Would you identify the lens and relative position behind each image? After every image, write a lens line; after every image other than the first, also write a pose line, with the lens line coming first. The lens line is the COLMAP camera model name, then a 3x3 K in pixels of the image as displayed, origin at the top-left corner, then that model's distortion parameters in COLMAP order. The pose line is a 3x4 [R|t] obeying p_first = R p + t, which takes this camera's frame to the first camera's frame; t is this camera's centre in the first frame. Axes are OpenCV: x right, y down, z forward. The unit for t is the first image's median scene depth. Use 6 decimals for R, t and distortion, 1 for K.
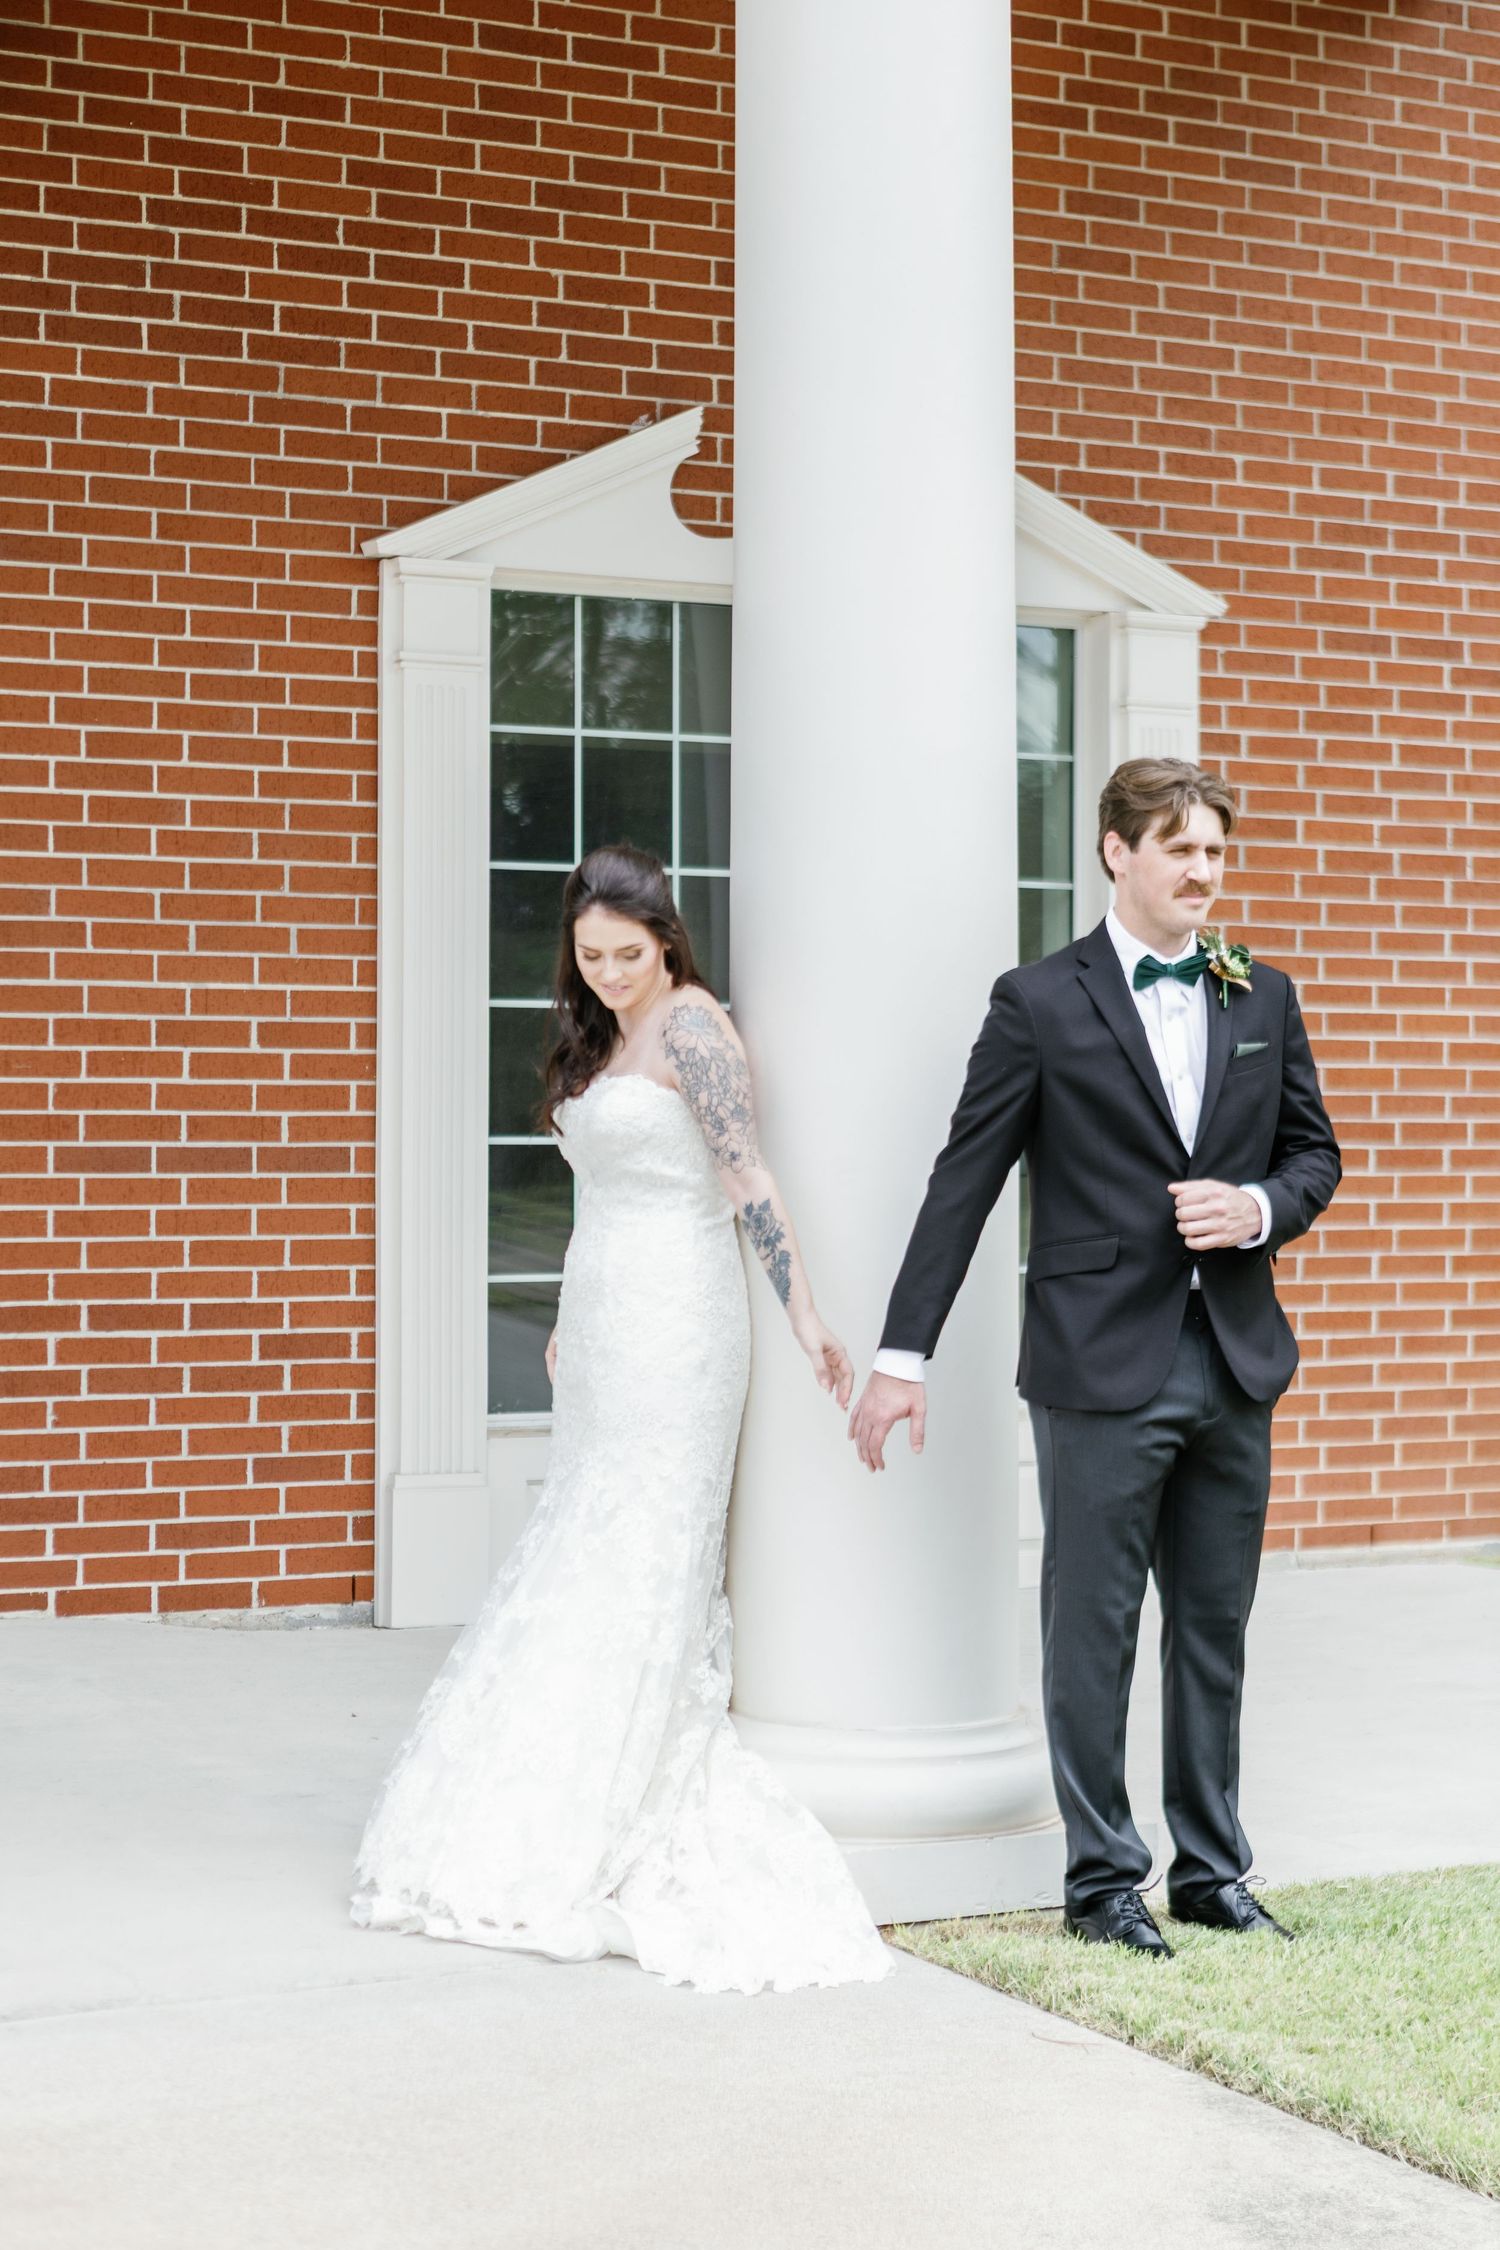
lens RADIAL K [[3907.9, 0, 750.0], [0, 3907.9, 1125.0], [0, 0, 1]] dist [-0.012476, -0.049515]
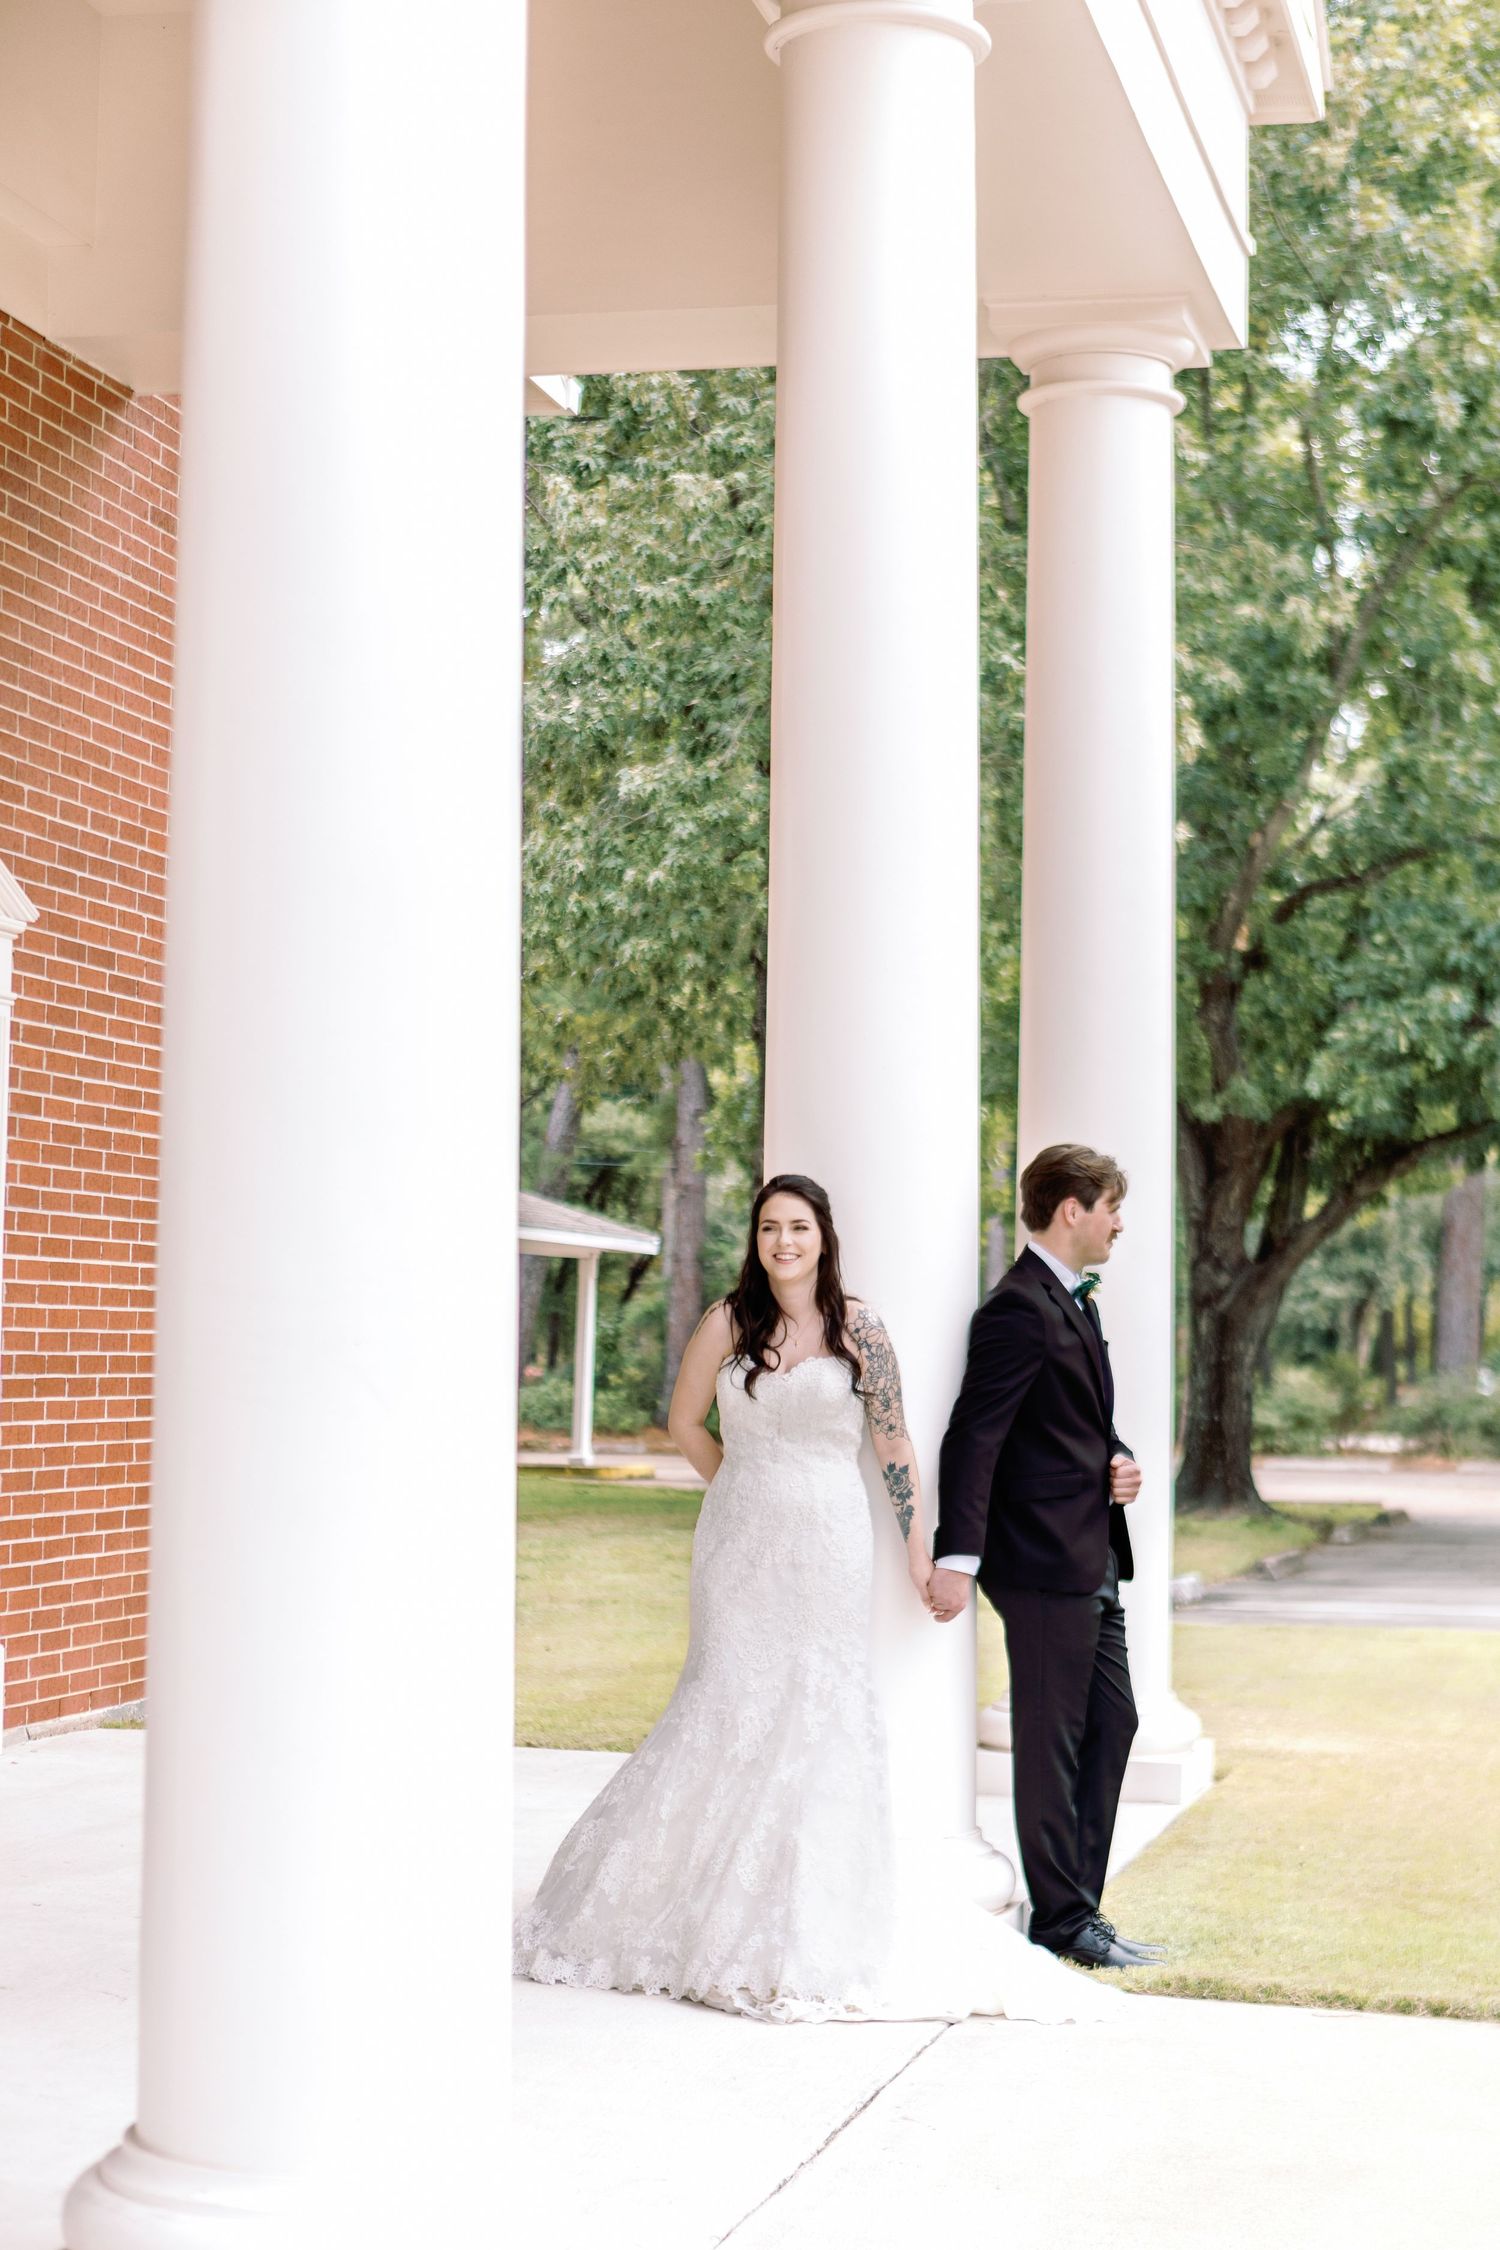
lens RADIAL K [[3824.7, 0, 750.0], [0, 3824.7, 1125.0], [0, 0, 1]] dist [0.335287, -0.003228]
pose [[0.650533, 0.032547, 0.758780, -1.086840], [-0.002759, 0.999176, -0.040493, -0.043405], [-0.759473, 0.024249, 0.650087, 0.148971]]
